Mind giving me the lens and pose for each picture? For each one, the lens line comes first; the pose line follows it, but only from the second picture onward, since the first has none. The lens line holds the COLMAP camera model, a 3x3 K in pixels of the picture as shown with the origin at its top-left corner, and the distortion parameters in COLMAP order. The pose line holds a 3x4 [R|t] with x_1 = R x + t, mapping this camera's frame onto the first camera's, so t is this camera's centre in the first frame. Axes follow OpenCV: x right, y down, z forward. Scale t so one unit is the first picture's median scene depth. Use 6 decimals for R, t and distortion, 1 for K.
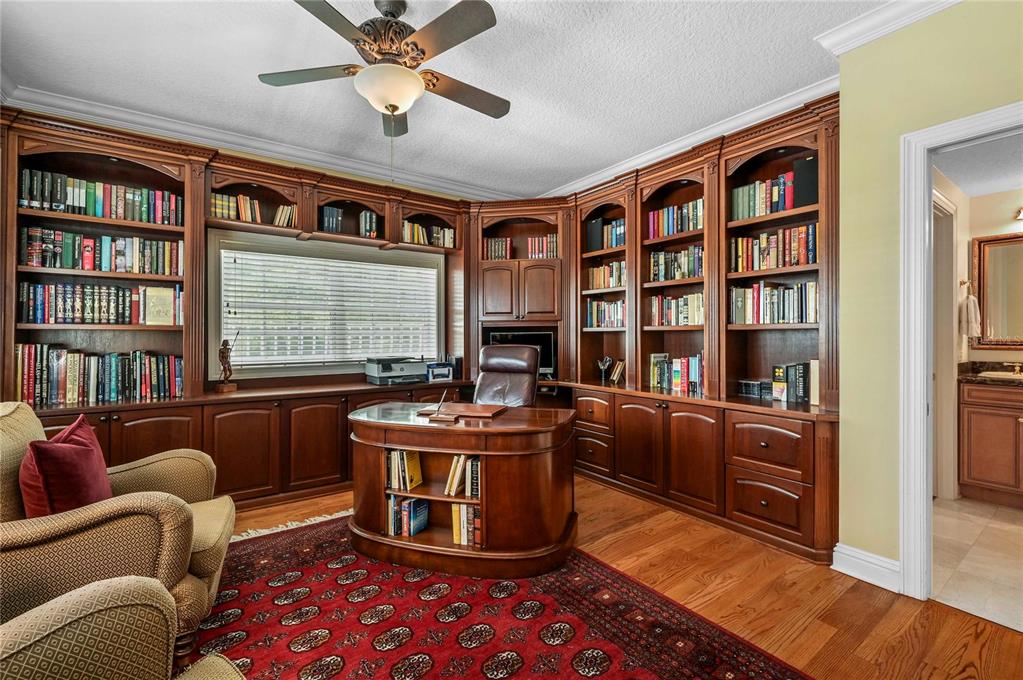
lens RADIAL K [[437.7, 0, 510.5], [0, 437.7, 331.8], [0, 0, 1]] dist [-0.000945, -0.000222]
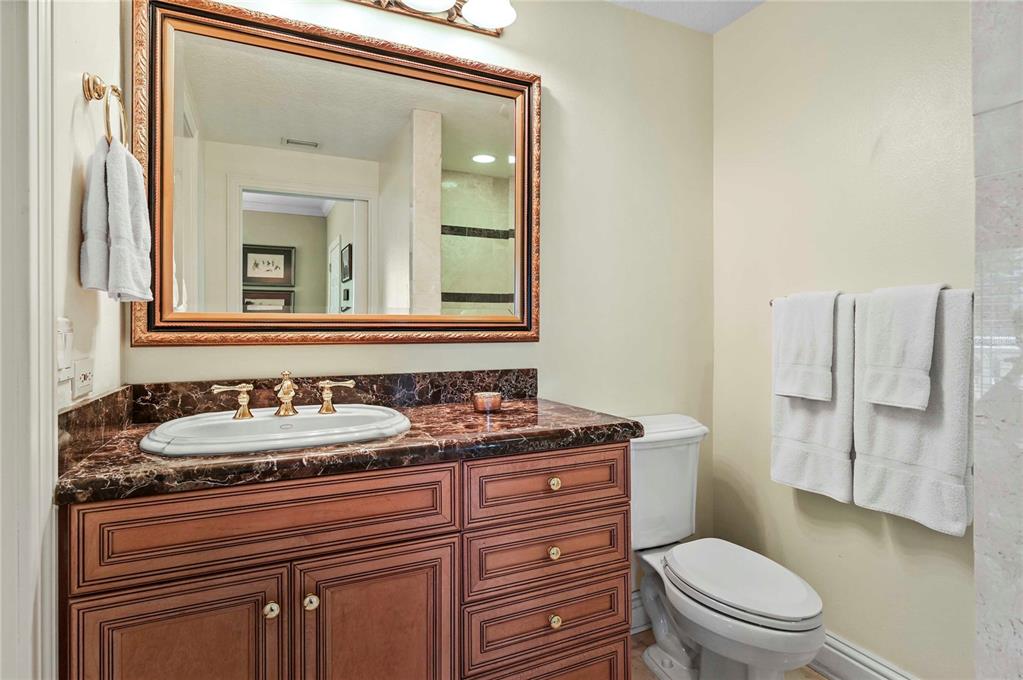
lens RADIAL K [[530.7, 0, 513.7], [0, 530.7, 329.1], [0, 0, 1]] dist [0.003057, 0.000437]
pose [[0.177953, -0.002698, 0.984035, 0.778783], [-0.001037, 0.999995, 0.002930, 0.027817], [-0.984039, -0.001542, 0.177949, 0.708597]]
